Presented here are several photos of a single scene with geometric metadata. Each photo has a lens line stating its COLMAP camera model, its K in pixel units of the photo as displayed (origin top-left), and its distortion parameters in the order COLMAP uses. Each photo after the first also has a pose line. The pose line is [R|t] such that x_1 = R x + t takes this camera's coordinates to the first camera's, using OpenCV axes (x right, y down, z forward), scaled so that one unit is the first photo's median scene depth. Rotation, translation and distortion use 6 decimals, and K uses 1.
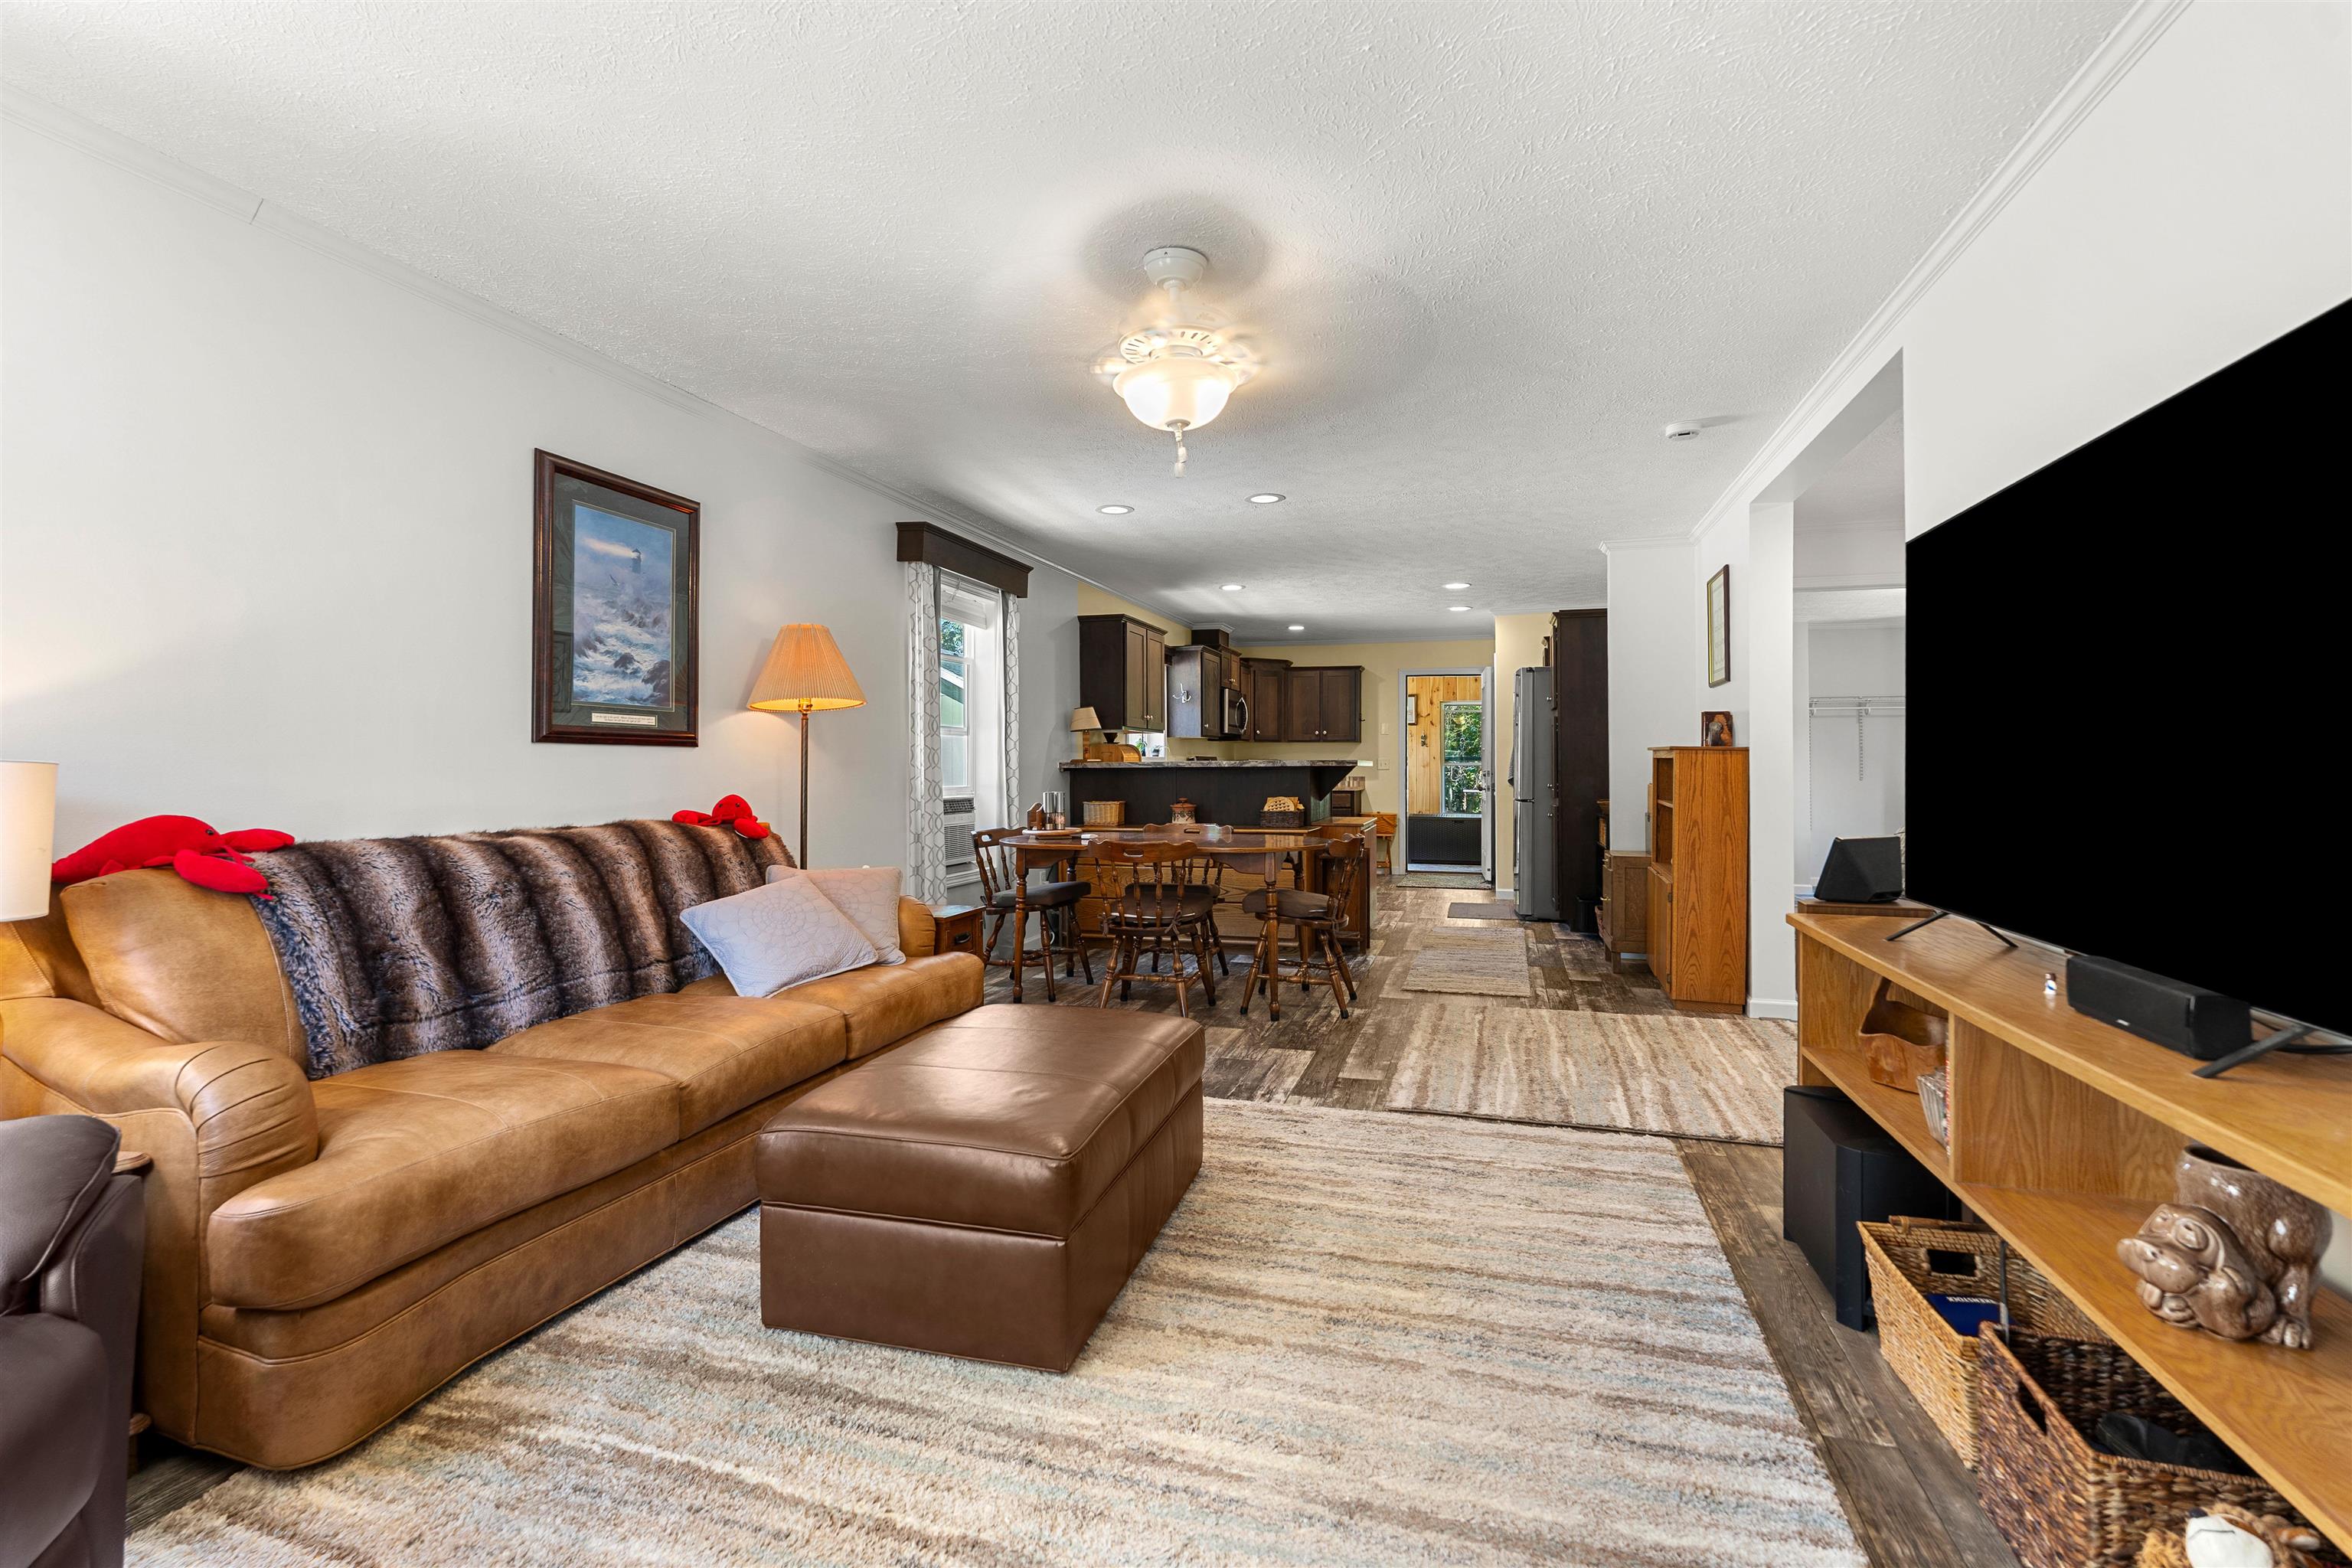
lens RADIAL K [[1042.9, 0, 1178.1], [0, 1042.9, 765.8], [0, 0, 1]] dist [-0.004912, -0.000569]
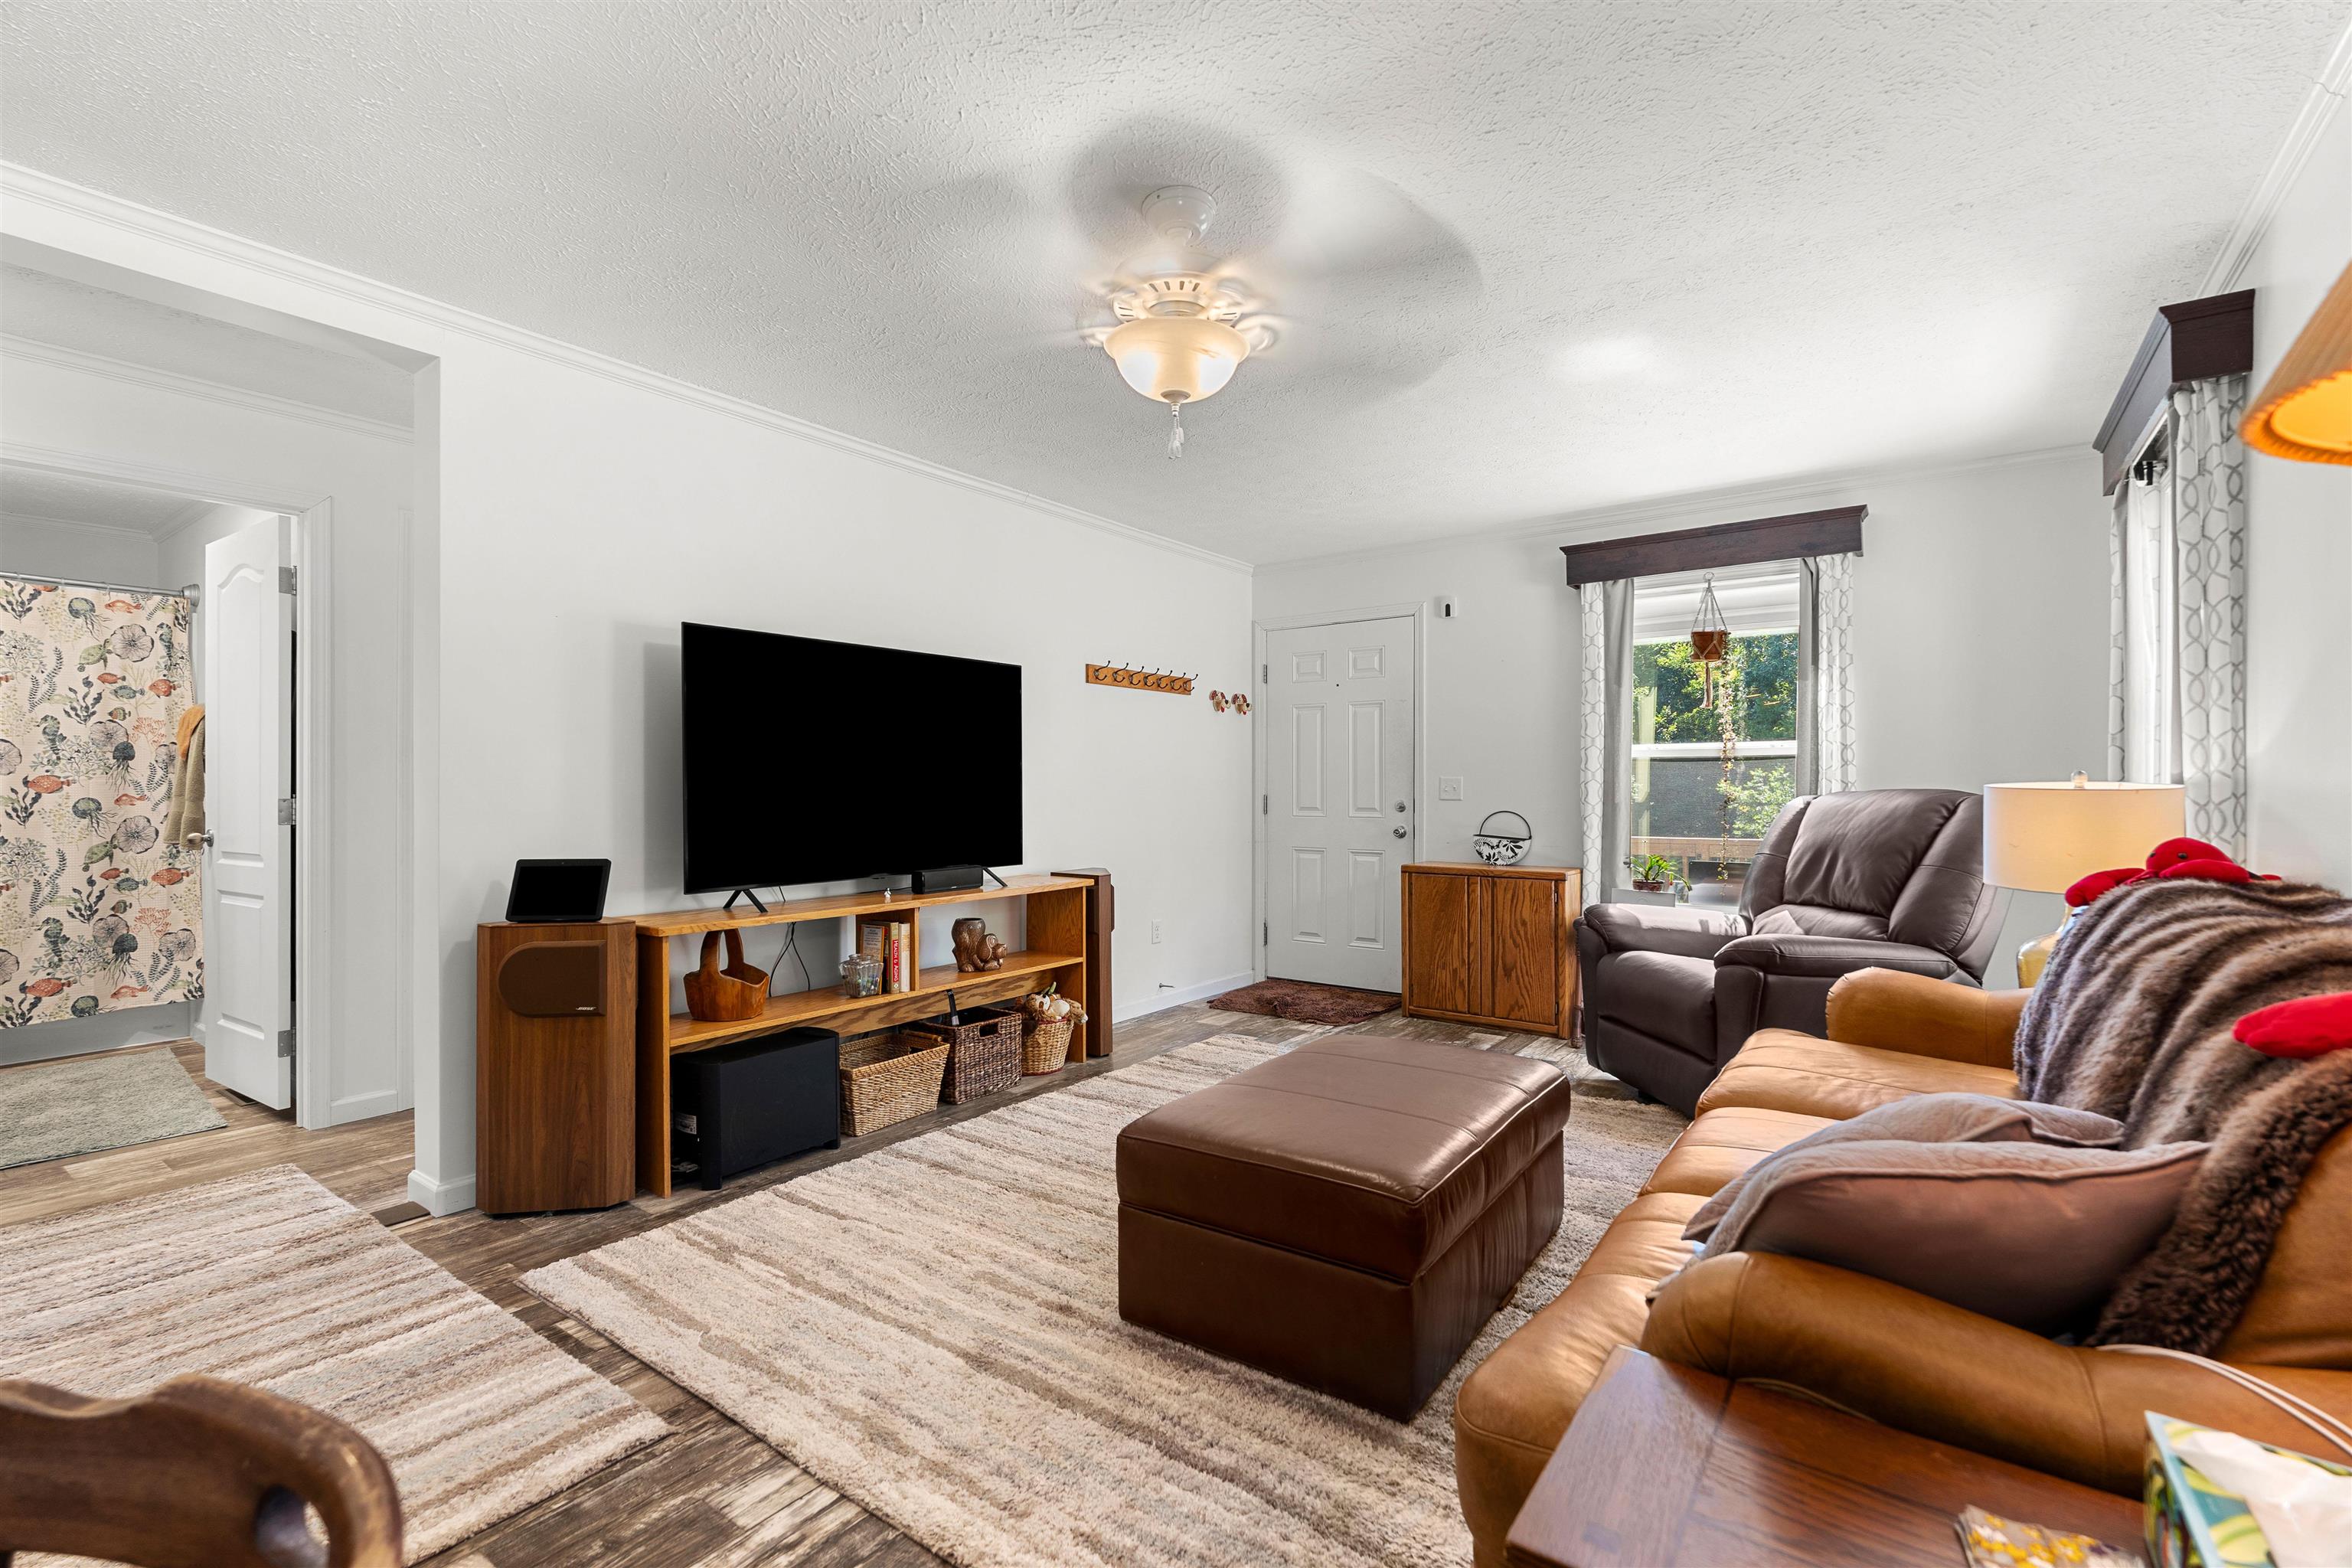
lens RADIAL K [[1042.9, 0, 1179.7], [0, 1042.9, 787.3], [0, 0, 1]] dist [-0.004912, -0.000569]
pose [[-0.942870, 0.000655, 0.333161, -0.237511], [0.000680, 1.000000, -0.000042, -0.004061], [-0.333161, 0.000187, -0.942870, 1.484848]]
